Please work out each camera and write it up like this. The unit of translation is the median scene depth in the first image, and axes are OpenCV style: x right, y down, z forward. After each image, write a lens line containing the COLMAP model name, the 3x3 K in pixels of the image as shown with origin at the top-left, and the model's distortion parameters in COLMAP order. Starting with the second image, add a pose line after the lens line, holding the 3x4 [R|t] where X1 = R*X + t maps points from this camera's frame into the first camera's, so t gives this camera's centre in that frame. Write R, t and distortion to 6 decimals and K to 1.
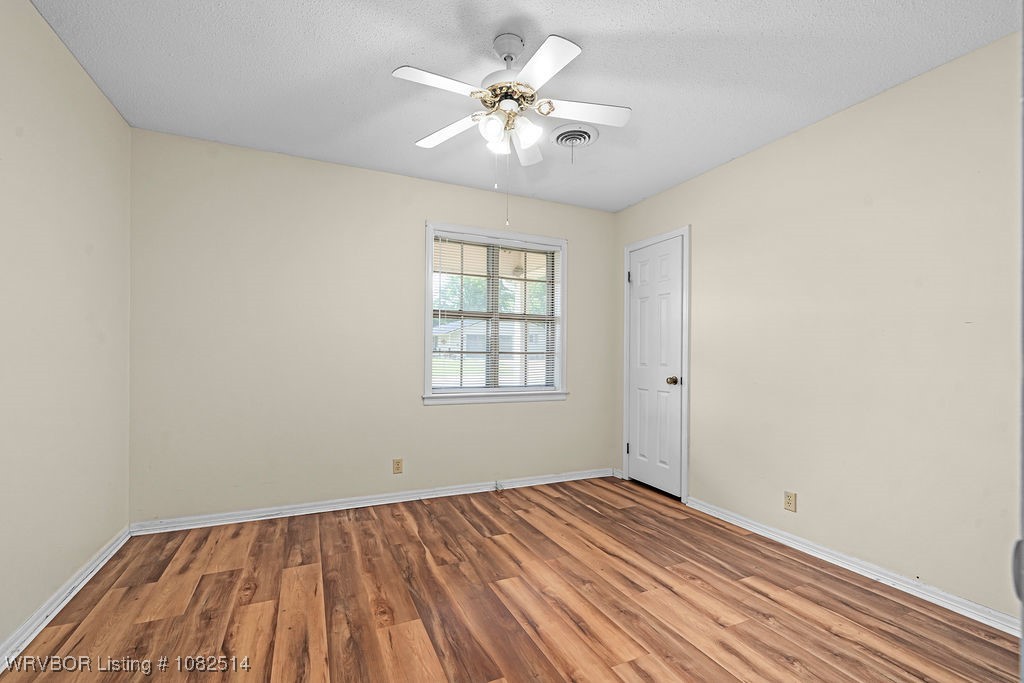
lens RADIAL K [[414.0, 0, 506.5], [0, 414.0, 342.4], [0, 0, 1]] dist [-0.001856, -0.000331]
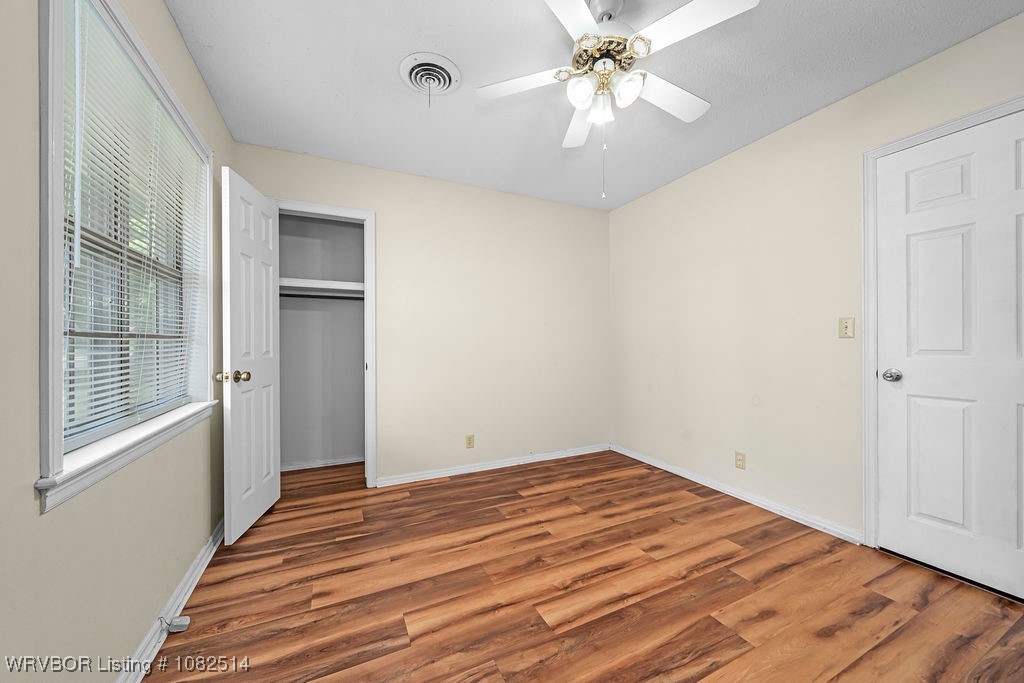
lens RADIAL K [[398.6, 0, 512.5], [0, 398.6, 333.2], [0, 0, 1]] dist [-0.005161, -0.000100]
pose [[-0.025321, 0.014550, 0.999573, -0.627484], [-0.028797, 0.999469, -0.015278, 0.061099], [-0.999265, -0.029171, -0.024888, 0.938744]]
